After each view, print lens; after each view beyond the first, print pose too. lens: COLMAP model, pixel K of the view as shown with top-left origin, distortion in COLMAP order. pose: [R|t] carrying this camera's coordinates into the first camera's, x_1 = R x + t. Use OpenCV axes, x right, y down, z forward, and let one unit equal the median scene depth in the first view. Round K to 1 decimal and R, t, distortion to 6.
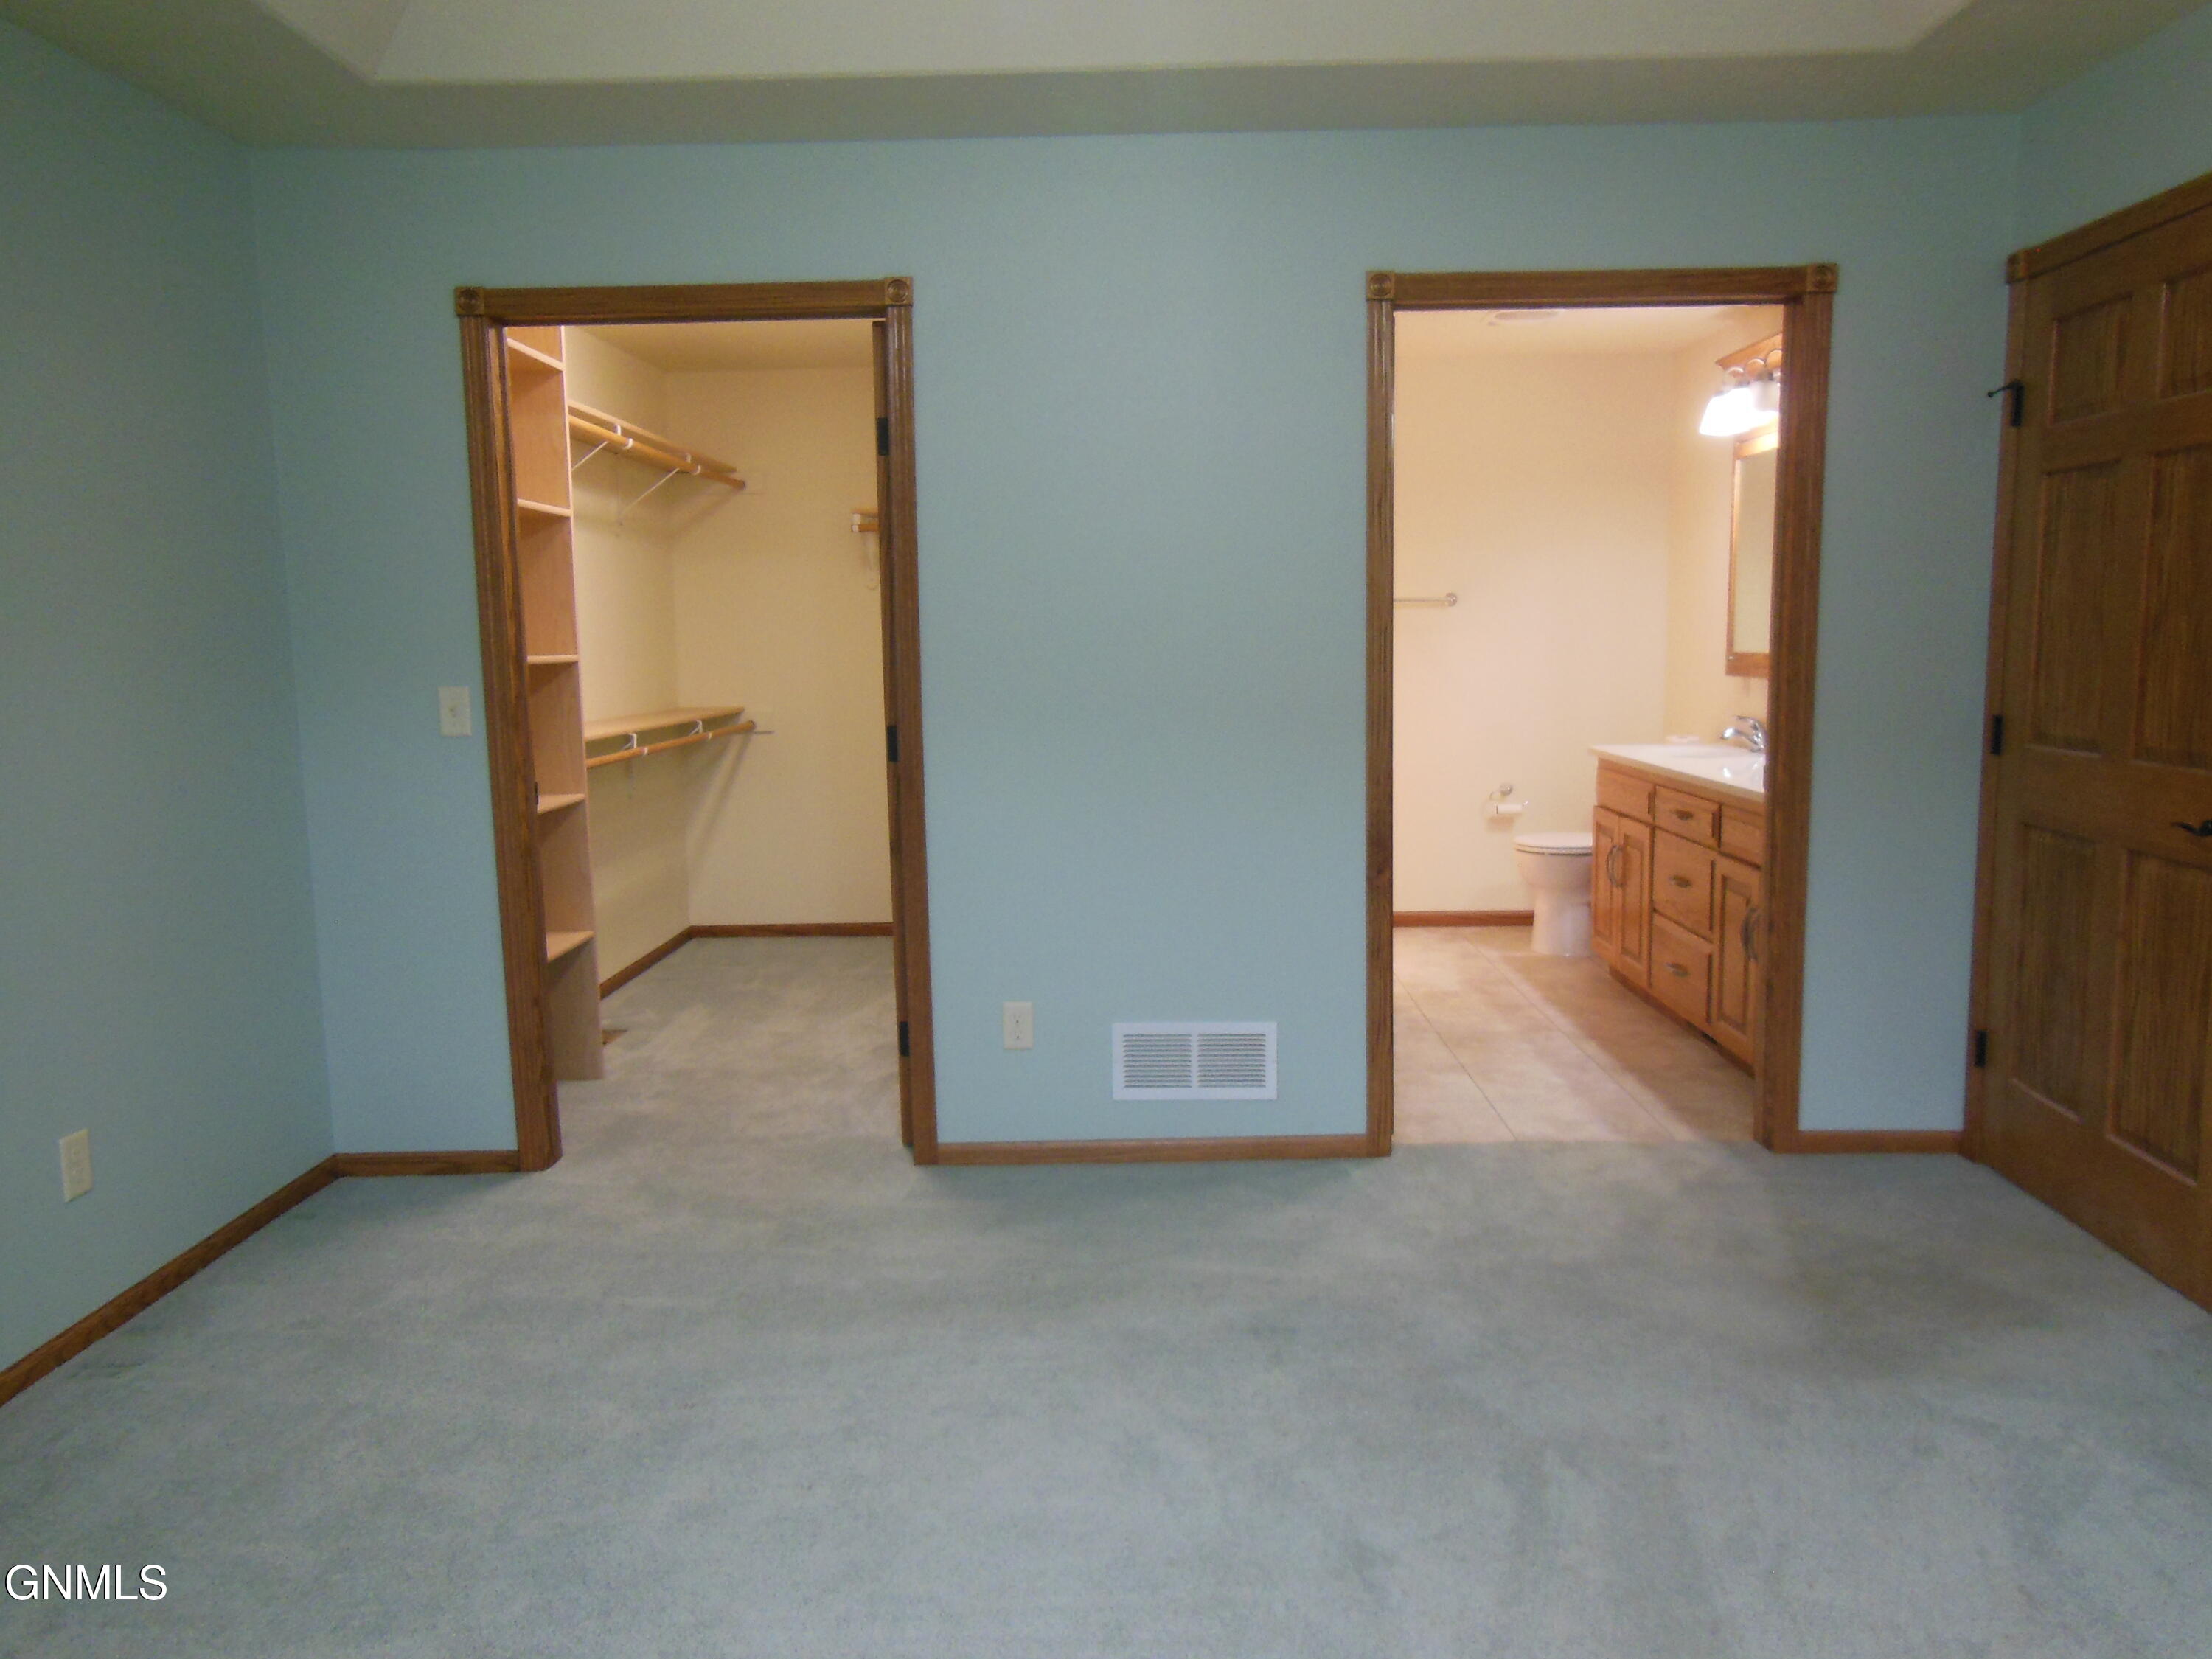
lens RADIAL K [[1619.5, 0, 1154.8], [0, 1619.5, 855.3], [0, 0, 1]] dist [-0.005430, 0.032605]
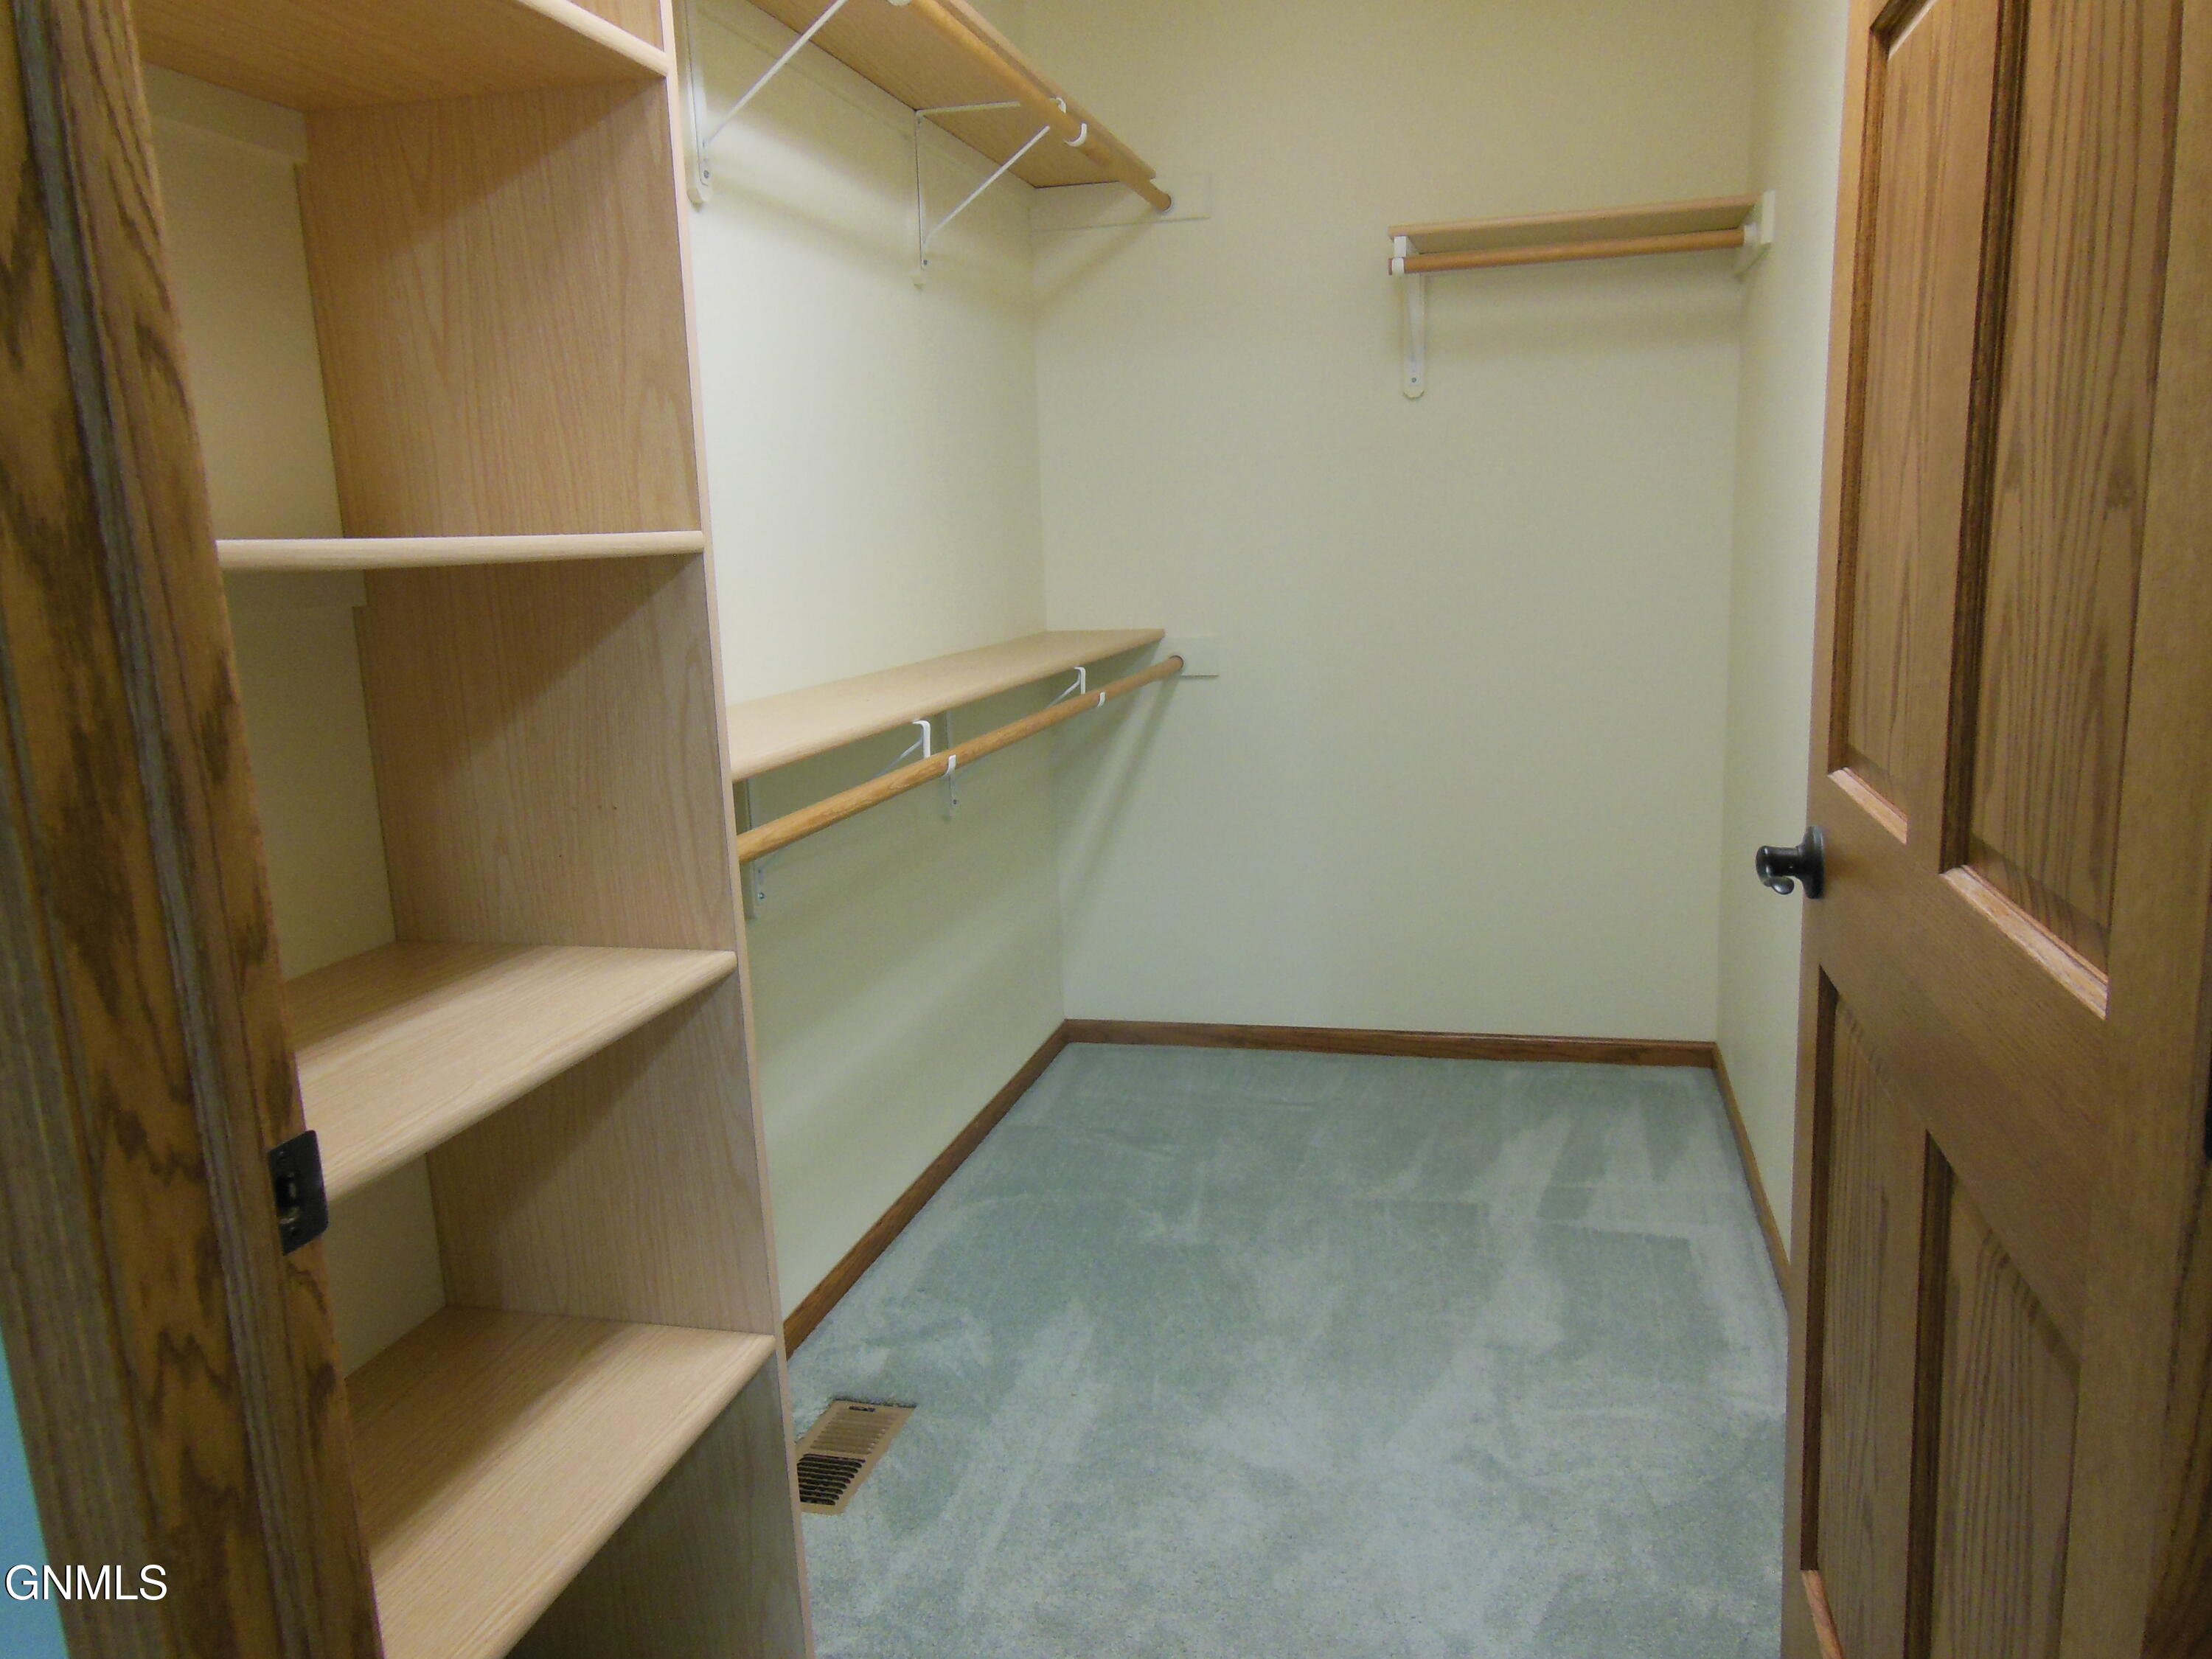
lens RADIAL K [[1635.2, 0, 1142.3], [0, 1635.2, 828.2], [0, 0, 1]] dist [-0.009265, 0.057394]
pose [[0.970922, 0.018356, -0.238692, -0.143650], [-0.005815, 0.998570, 0.053141, -0.060533], [0.239326, -0.050208, 0.969640, 0.519350]]
